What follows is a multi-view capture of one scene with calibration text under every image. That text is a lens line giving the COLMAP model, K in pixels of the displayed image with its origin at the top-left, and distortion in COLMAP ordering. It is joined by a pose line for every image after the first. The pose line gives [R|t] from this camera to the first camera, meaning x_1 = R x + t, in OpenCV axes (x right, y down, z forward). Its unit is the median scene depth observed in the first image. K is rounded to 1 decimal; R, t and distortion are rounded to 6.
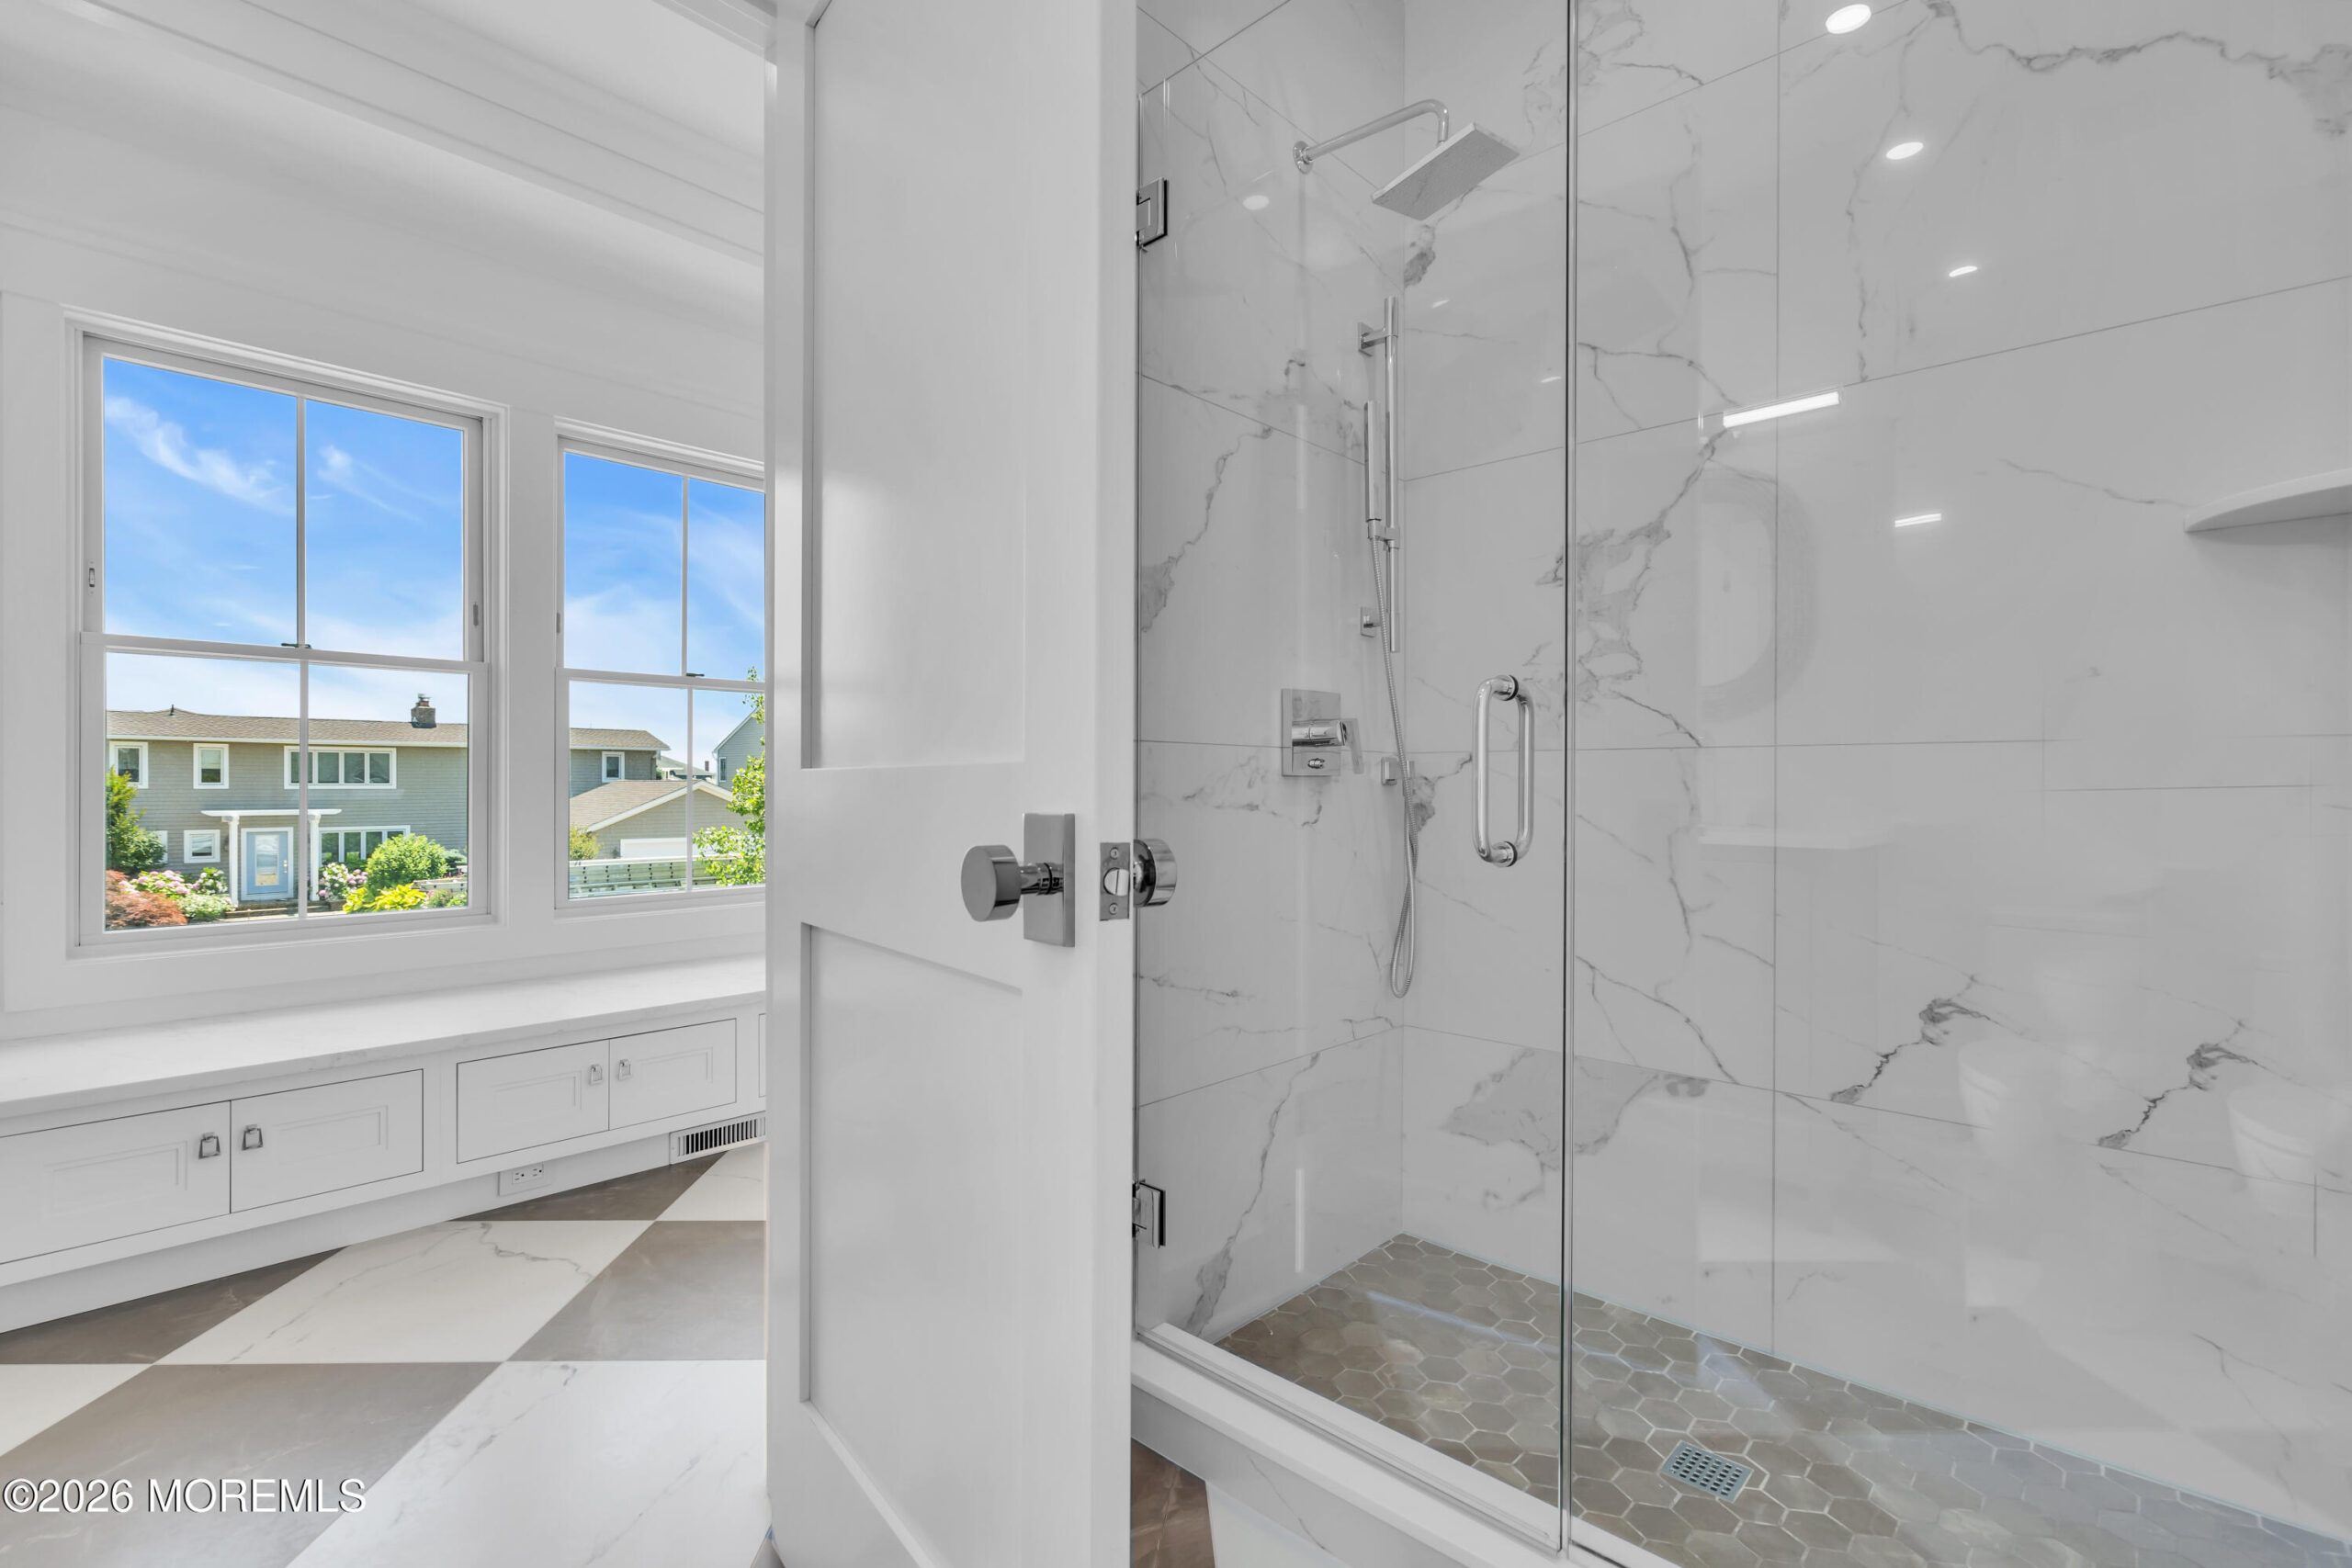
lens RADIAL K [[1066.6, 0, 1173.4], [0, 1066.6, 783.6], [0, 0, 1]] dist [-0.003523, -0.000417]
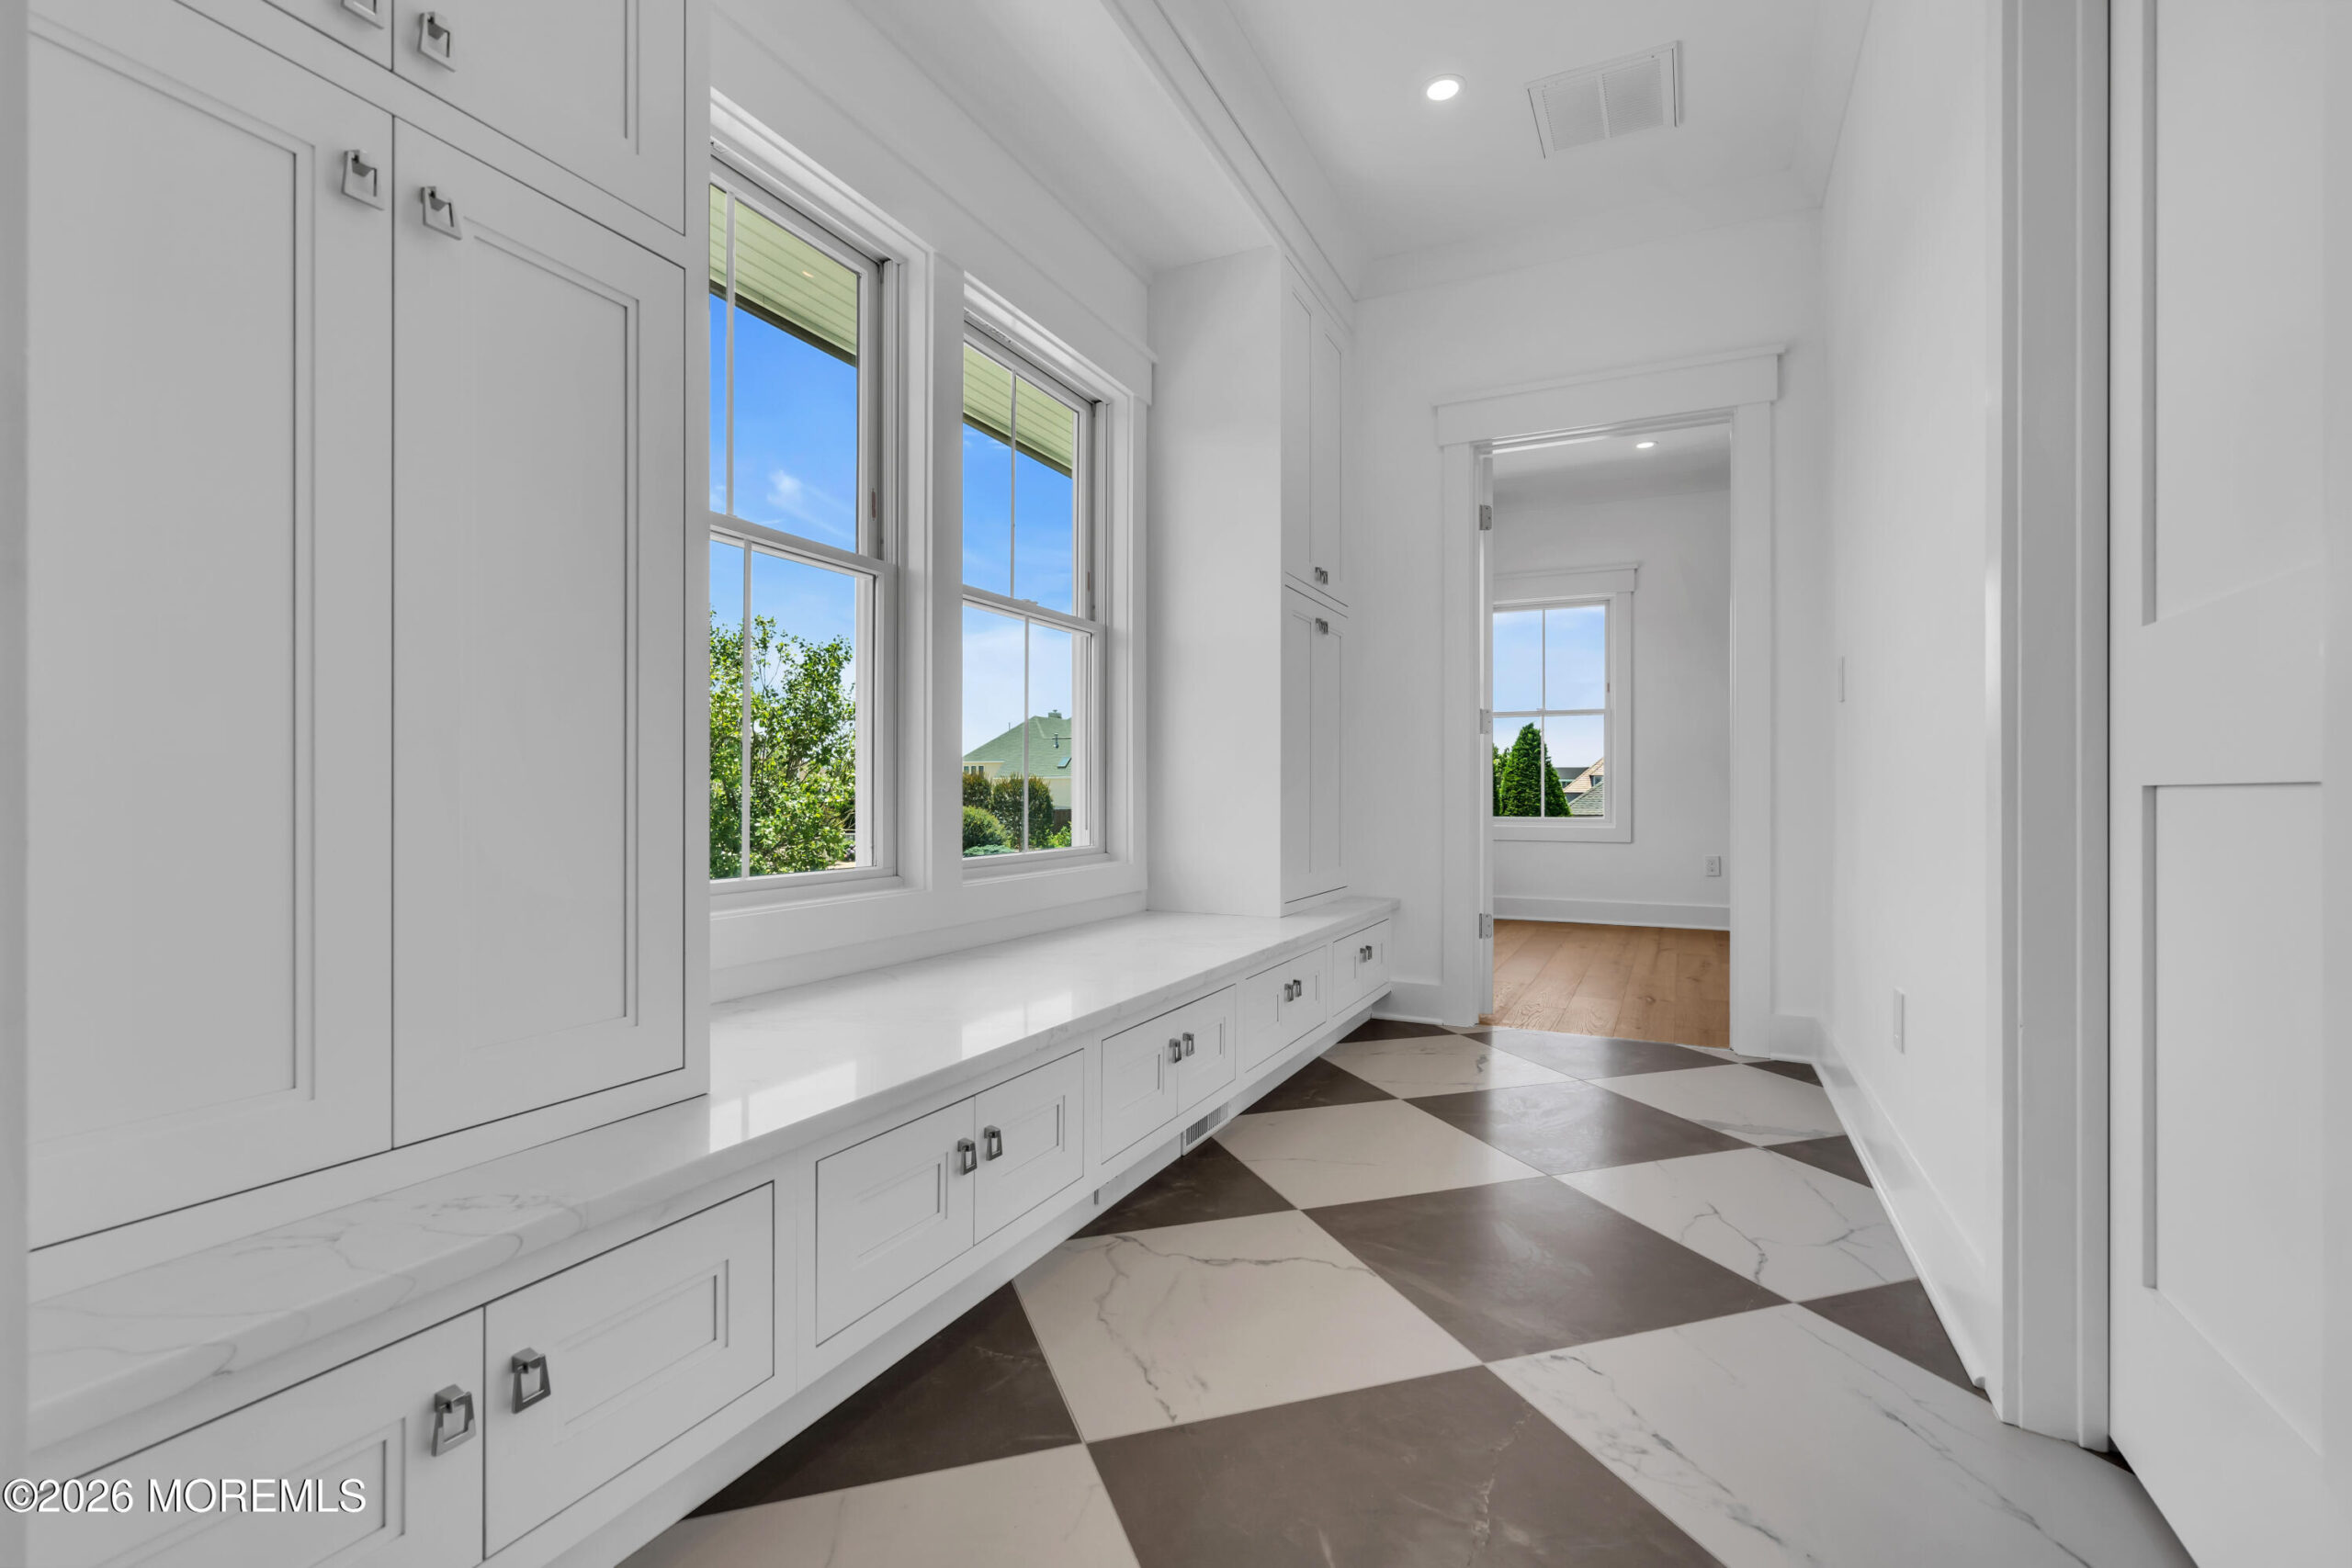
lens RADIAL K [[1066.6, 0, 1168.3], [0, 1066.6, 784.8], [0, 0, 1]] dist [-0.003523, -0.000417]
pose [[0.960684, -0.007412, 0.277545, -0.897218], [0.009364, 0.999940, -0.005708, 0.081236], [-0.277486, 0.008082, 0.960696, 0.226664]]
